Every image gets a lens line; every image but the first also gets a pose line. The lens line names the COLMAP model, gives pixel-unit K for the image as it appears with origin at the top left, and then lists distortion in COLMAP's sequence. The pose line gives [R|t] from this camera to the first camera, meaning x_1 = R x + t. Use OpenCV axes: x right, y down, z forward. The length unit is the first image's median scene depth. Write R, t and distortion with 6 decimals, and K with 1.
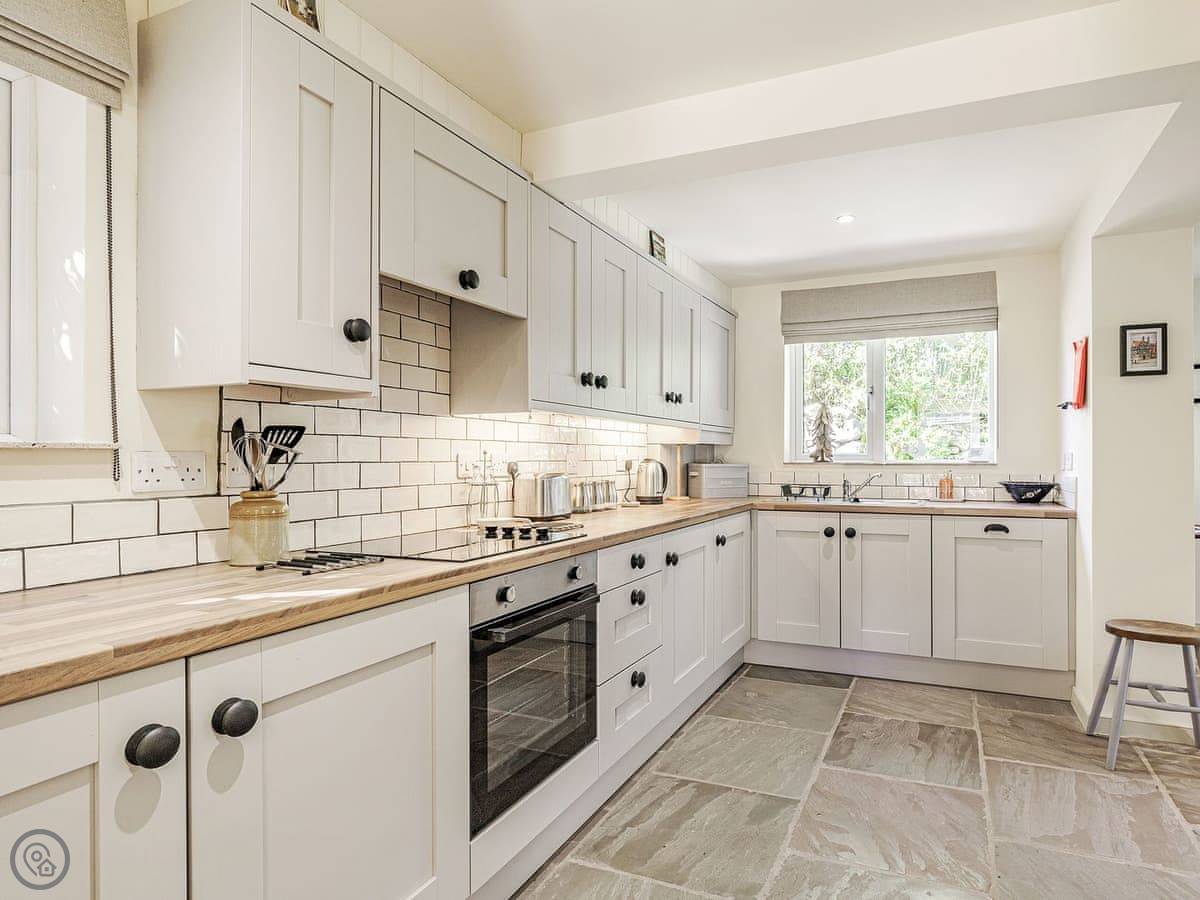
lens RADIAL K [[607.3, 0, 620.6], [0, 607.3, 464.7], [0, 0, 1]] dist [0.004982, -0.000413]
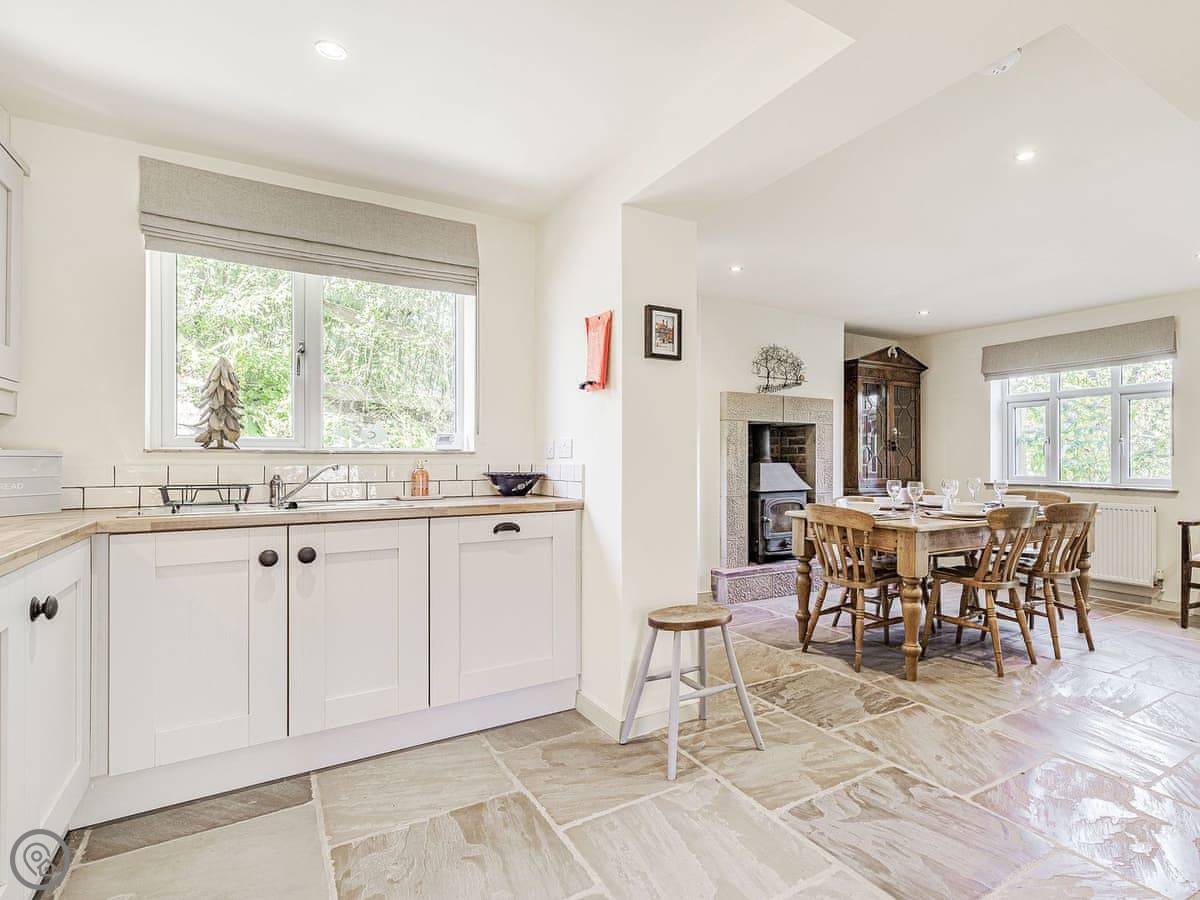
lens RADIAL K [[607.3, 0, 620.6], [0, 607.3, 464.7], [0, 0, 1]] dist [0.004982, -0.000413]
pose [[0.495090, 0.000227, 0.868841, -0.024433], [0.002490, 0.999995, -0.001680, 0.020792], [-0.868838, 0.002995, 0.495088, 0.464123]]
